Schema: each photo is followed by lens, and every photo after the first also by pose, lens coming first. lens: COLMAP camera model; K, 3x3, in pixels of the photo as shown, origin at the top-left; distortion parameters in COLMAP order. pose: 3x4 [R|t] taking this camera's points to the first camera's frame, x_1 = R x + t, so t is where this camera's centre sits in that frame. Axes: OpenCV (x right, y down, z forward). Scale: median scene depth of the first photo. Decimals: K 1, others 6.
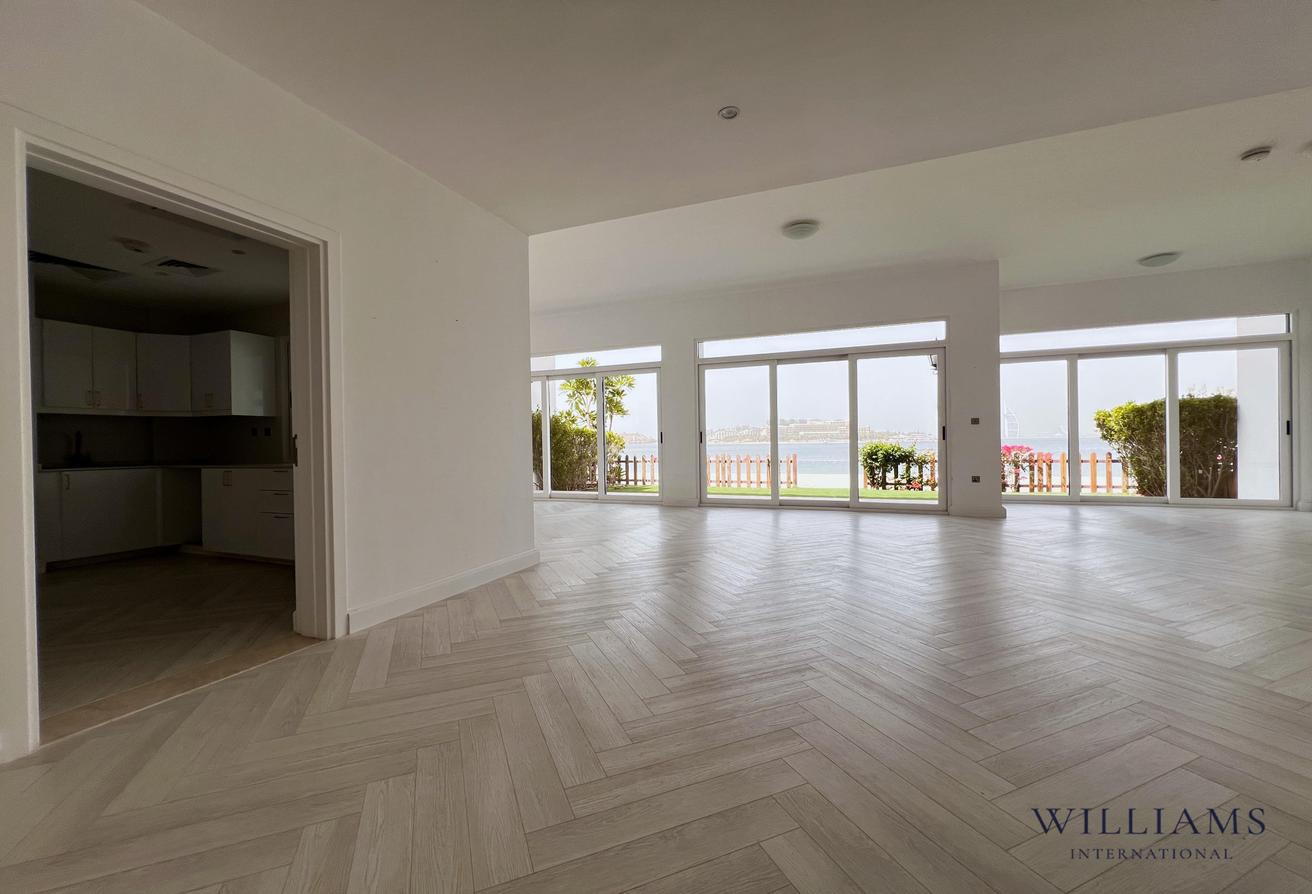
lens RADIAL K [[527.6, 0, 656.0], [0, 527.6, 447.0], [0, 0, 1]] dist [-0.000301, 0.000290]
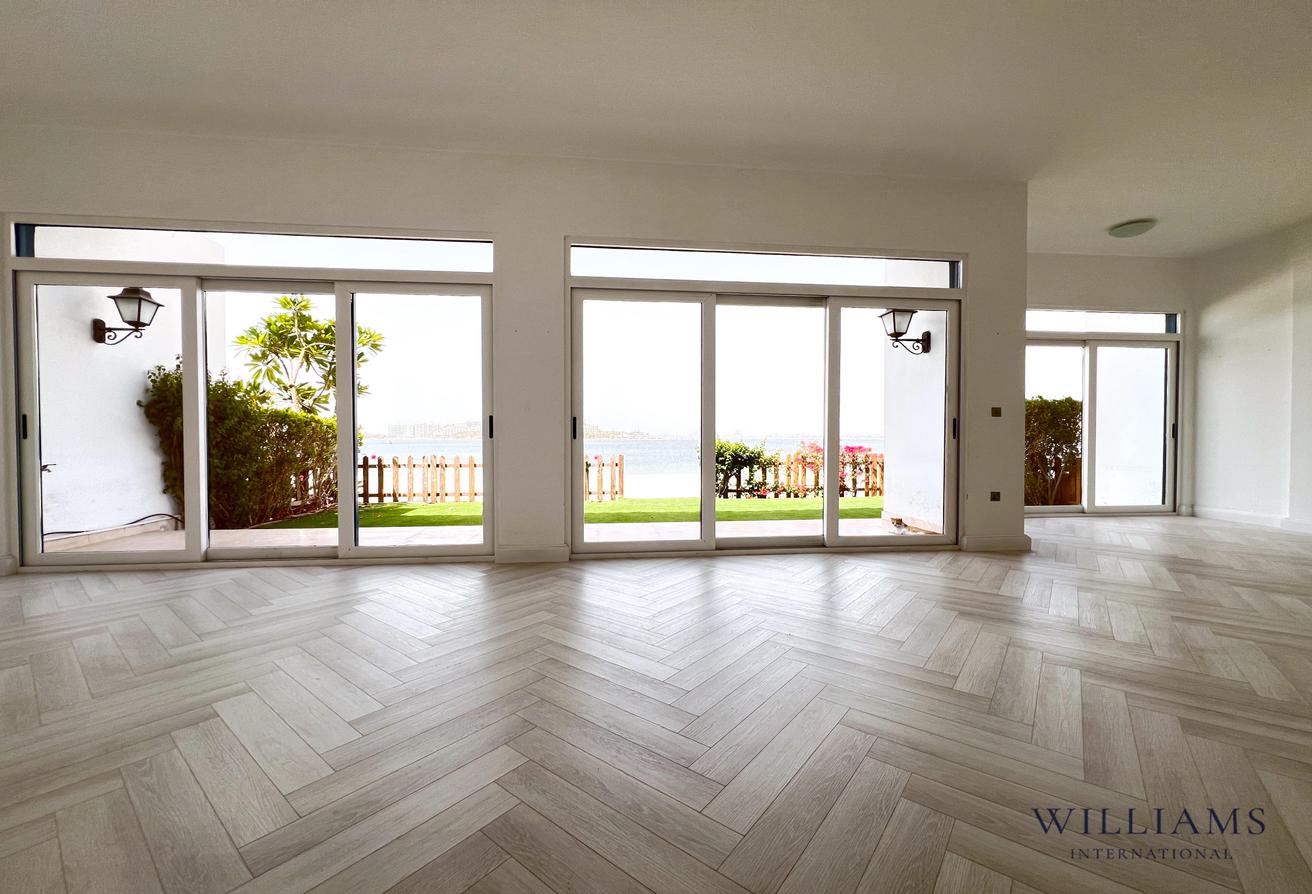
lens RADIAL K [[527.6, 0, 656.0], [0, 527.6, 447.0], [0, 0, 1]] dist [-0.000301, 0.000290]
pose [[0.880083, 0.005742, 0.474785, -0.061118], [-0.008346, 0.999959, 0.003377, -0.001197], [-0.474746, -0.006935, 0.880095, 0.332436]]
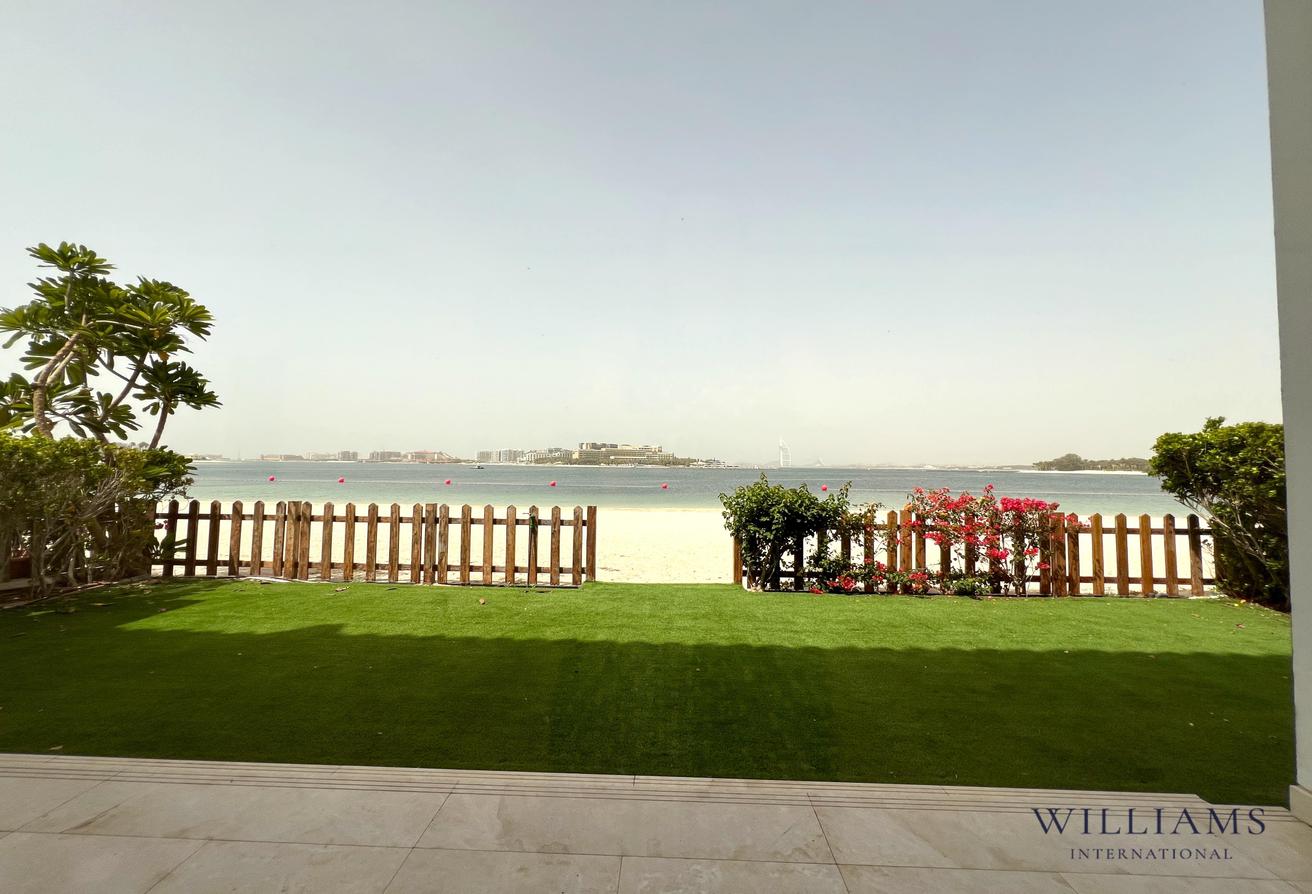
lens RADIAL K [[527.6, 0, 656.0], [0, 527.6, 447.0], [0, 0, 1]] dist [-0.000301, 0.000290]
pose [[0.938098, 0.038091, 0.344268, 0.173464], [-0.023376, 0.998631, -0.046794, -0.018996], [-0.345580, 0.035850, 0.937704, 0.613780]]
